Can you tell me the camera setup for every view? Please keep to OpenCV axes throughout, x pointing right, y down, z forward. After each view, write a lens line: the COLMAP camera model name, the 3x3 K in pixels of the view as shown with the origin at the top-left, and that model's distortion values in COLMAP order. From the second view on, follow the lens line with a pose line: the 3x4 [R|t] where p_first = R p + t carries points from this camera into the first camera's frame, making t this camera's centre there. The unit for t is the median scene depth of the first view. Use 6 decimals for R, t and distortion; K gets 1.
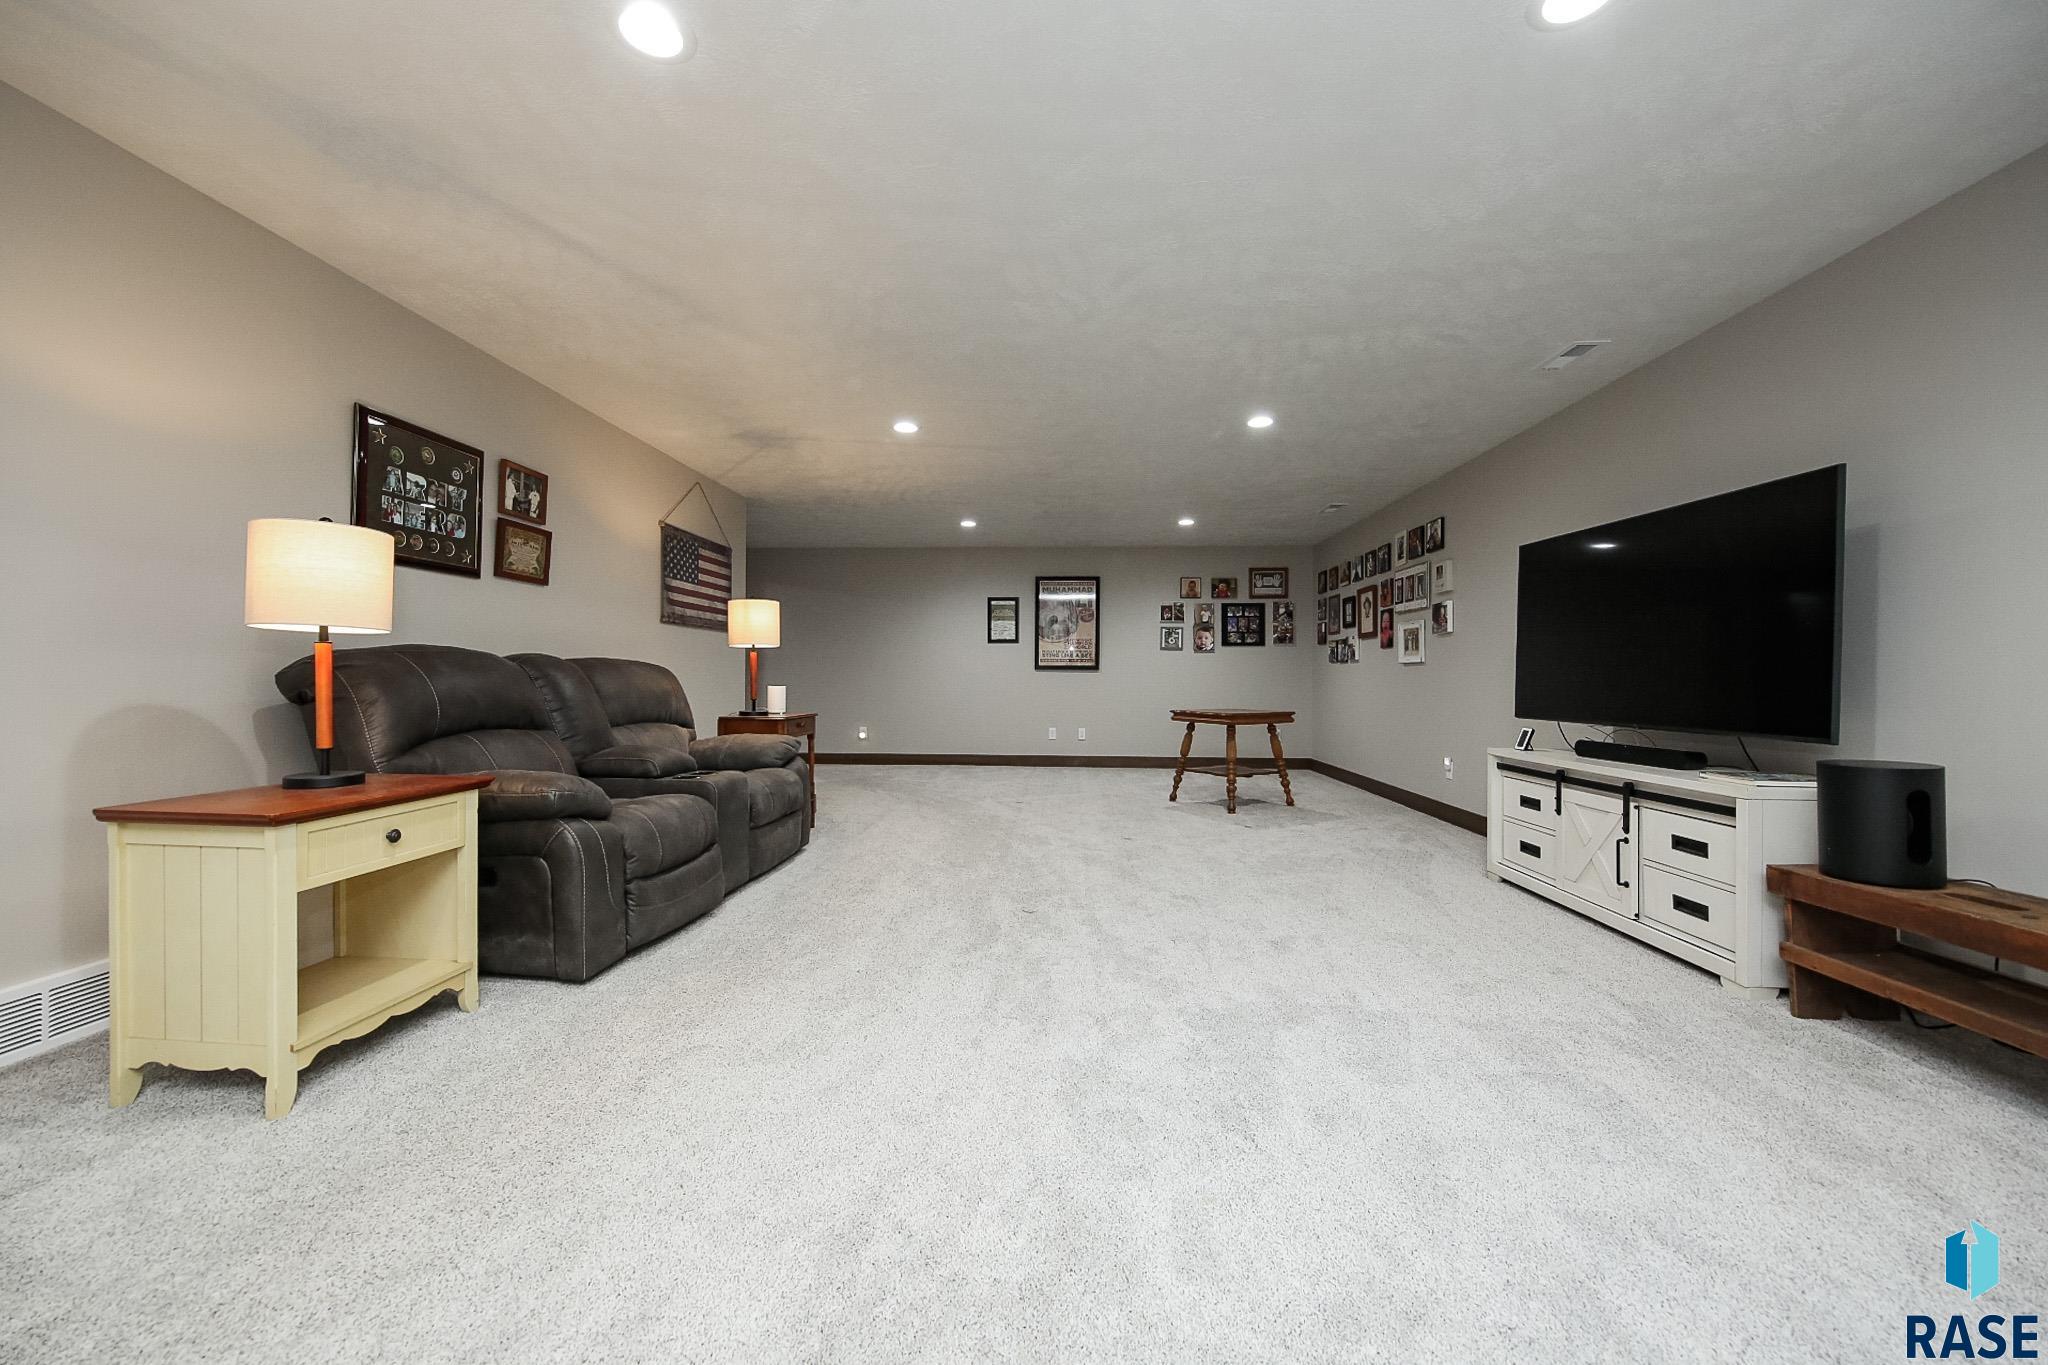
lens RADIAL K [[826.9, 0, 1019.5], [0, 826.9, 680.9], [0, 0, 1]] dist [-0.000888, 0.000124]
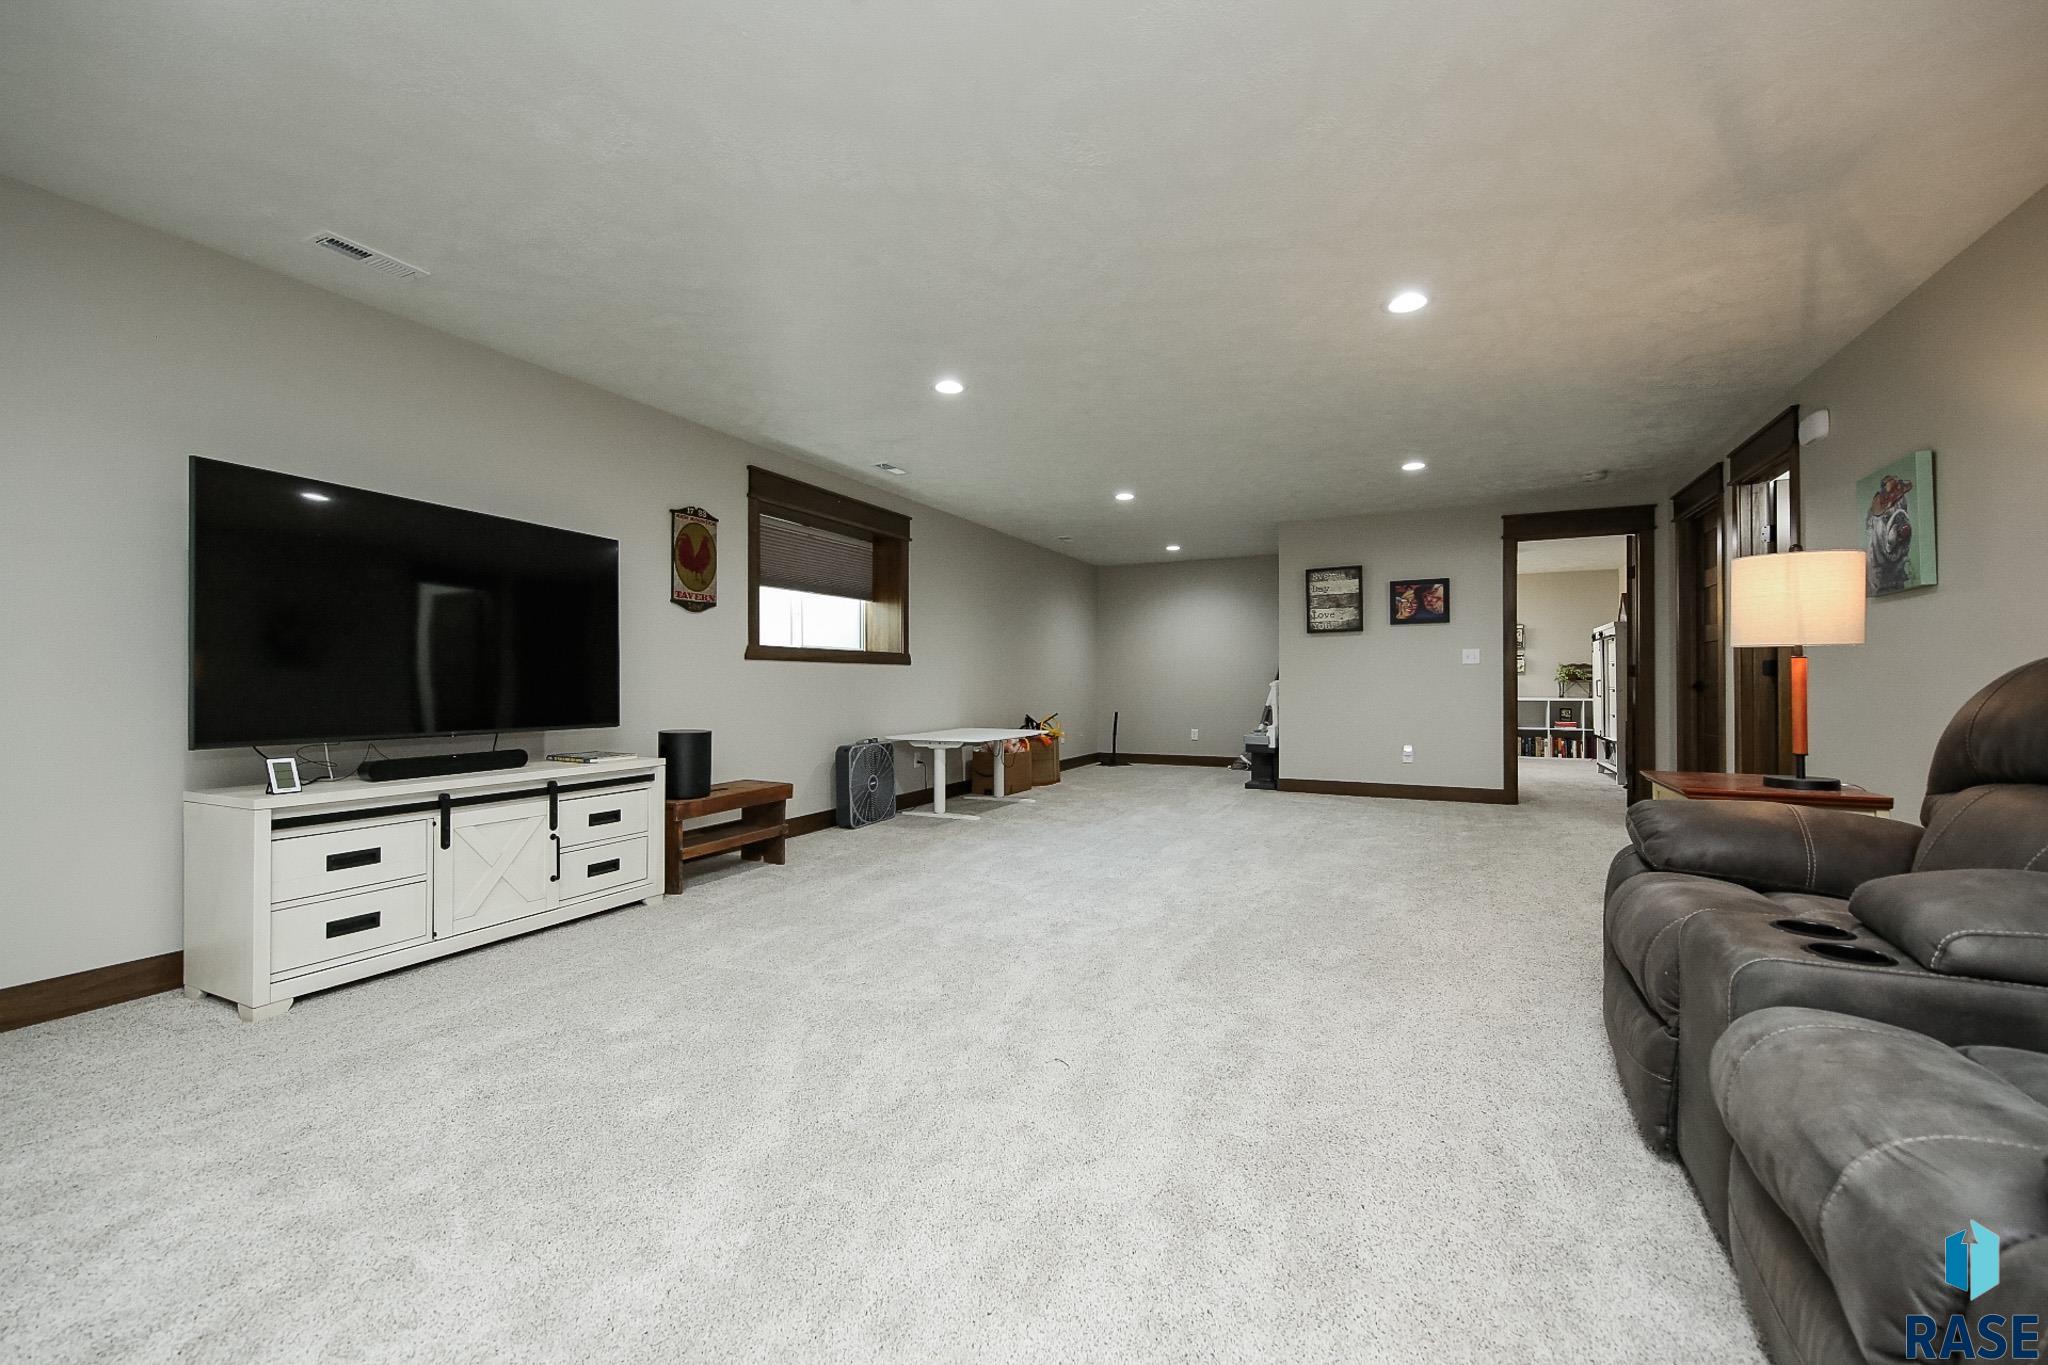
lens RADIAL K [[845.0, 0, 1017.2], [0, 845.0, 679.8], [0, 0, 1]] dist [0.006441, -0.001684]
pose [[-0.926801, -0.003758, 0.375535, -0.190703], [-0.004853, 0.999986, -0.001969, -0.006898], [-0.375522, -0.003647, -0.926806, 1.541581]]
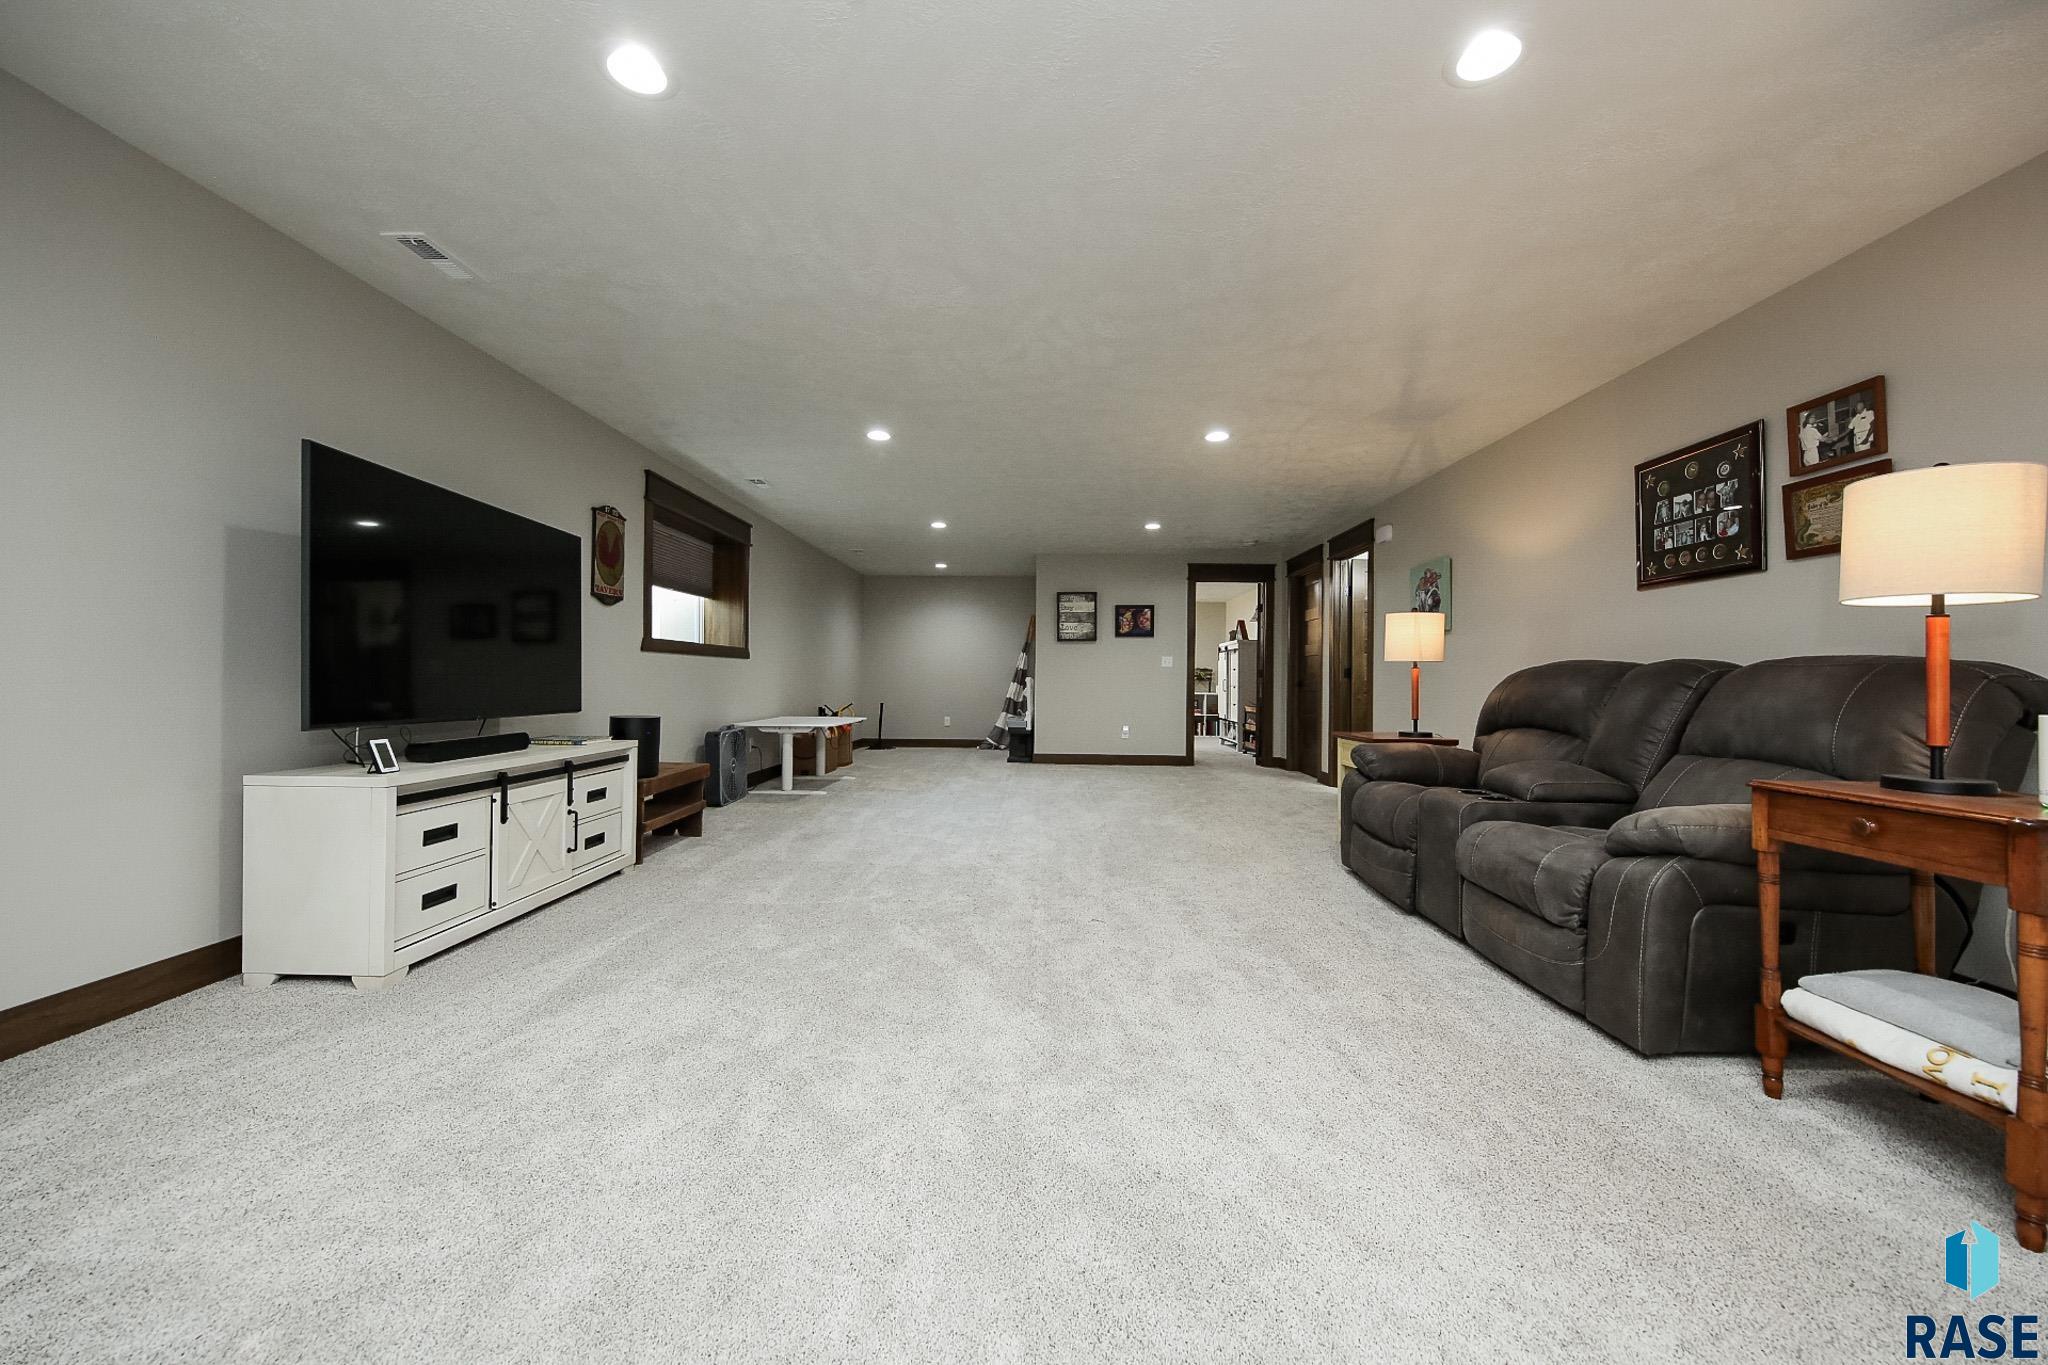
lens RADIAL K [[782.5, 0, 1028.7], [0, 782.5, 680.8], [0, 0, 1]] dist [0.008275, -0.000292]
pose [[-0.998627, -0.017001, -0.049552, 0.135720], [-0.016967, 0.999855, -0.001115, 0.001673], [0.049563, -0.000273, -0.998771, 1.836792]]
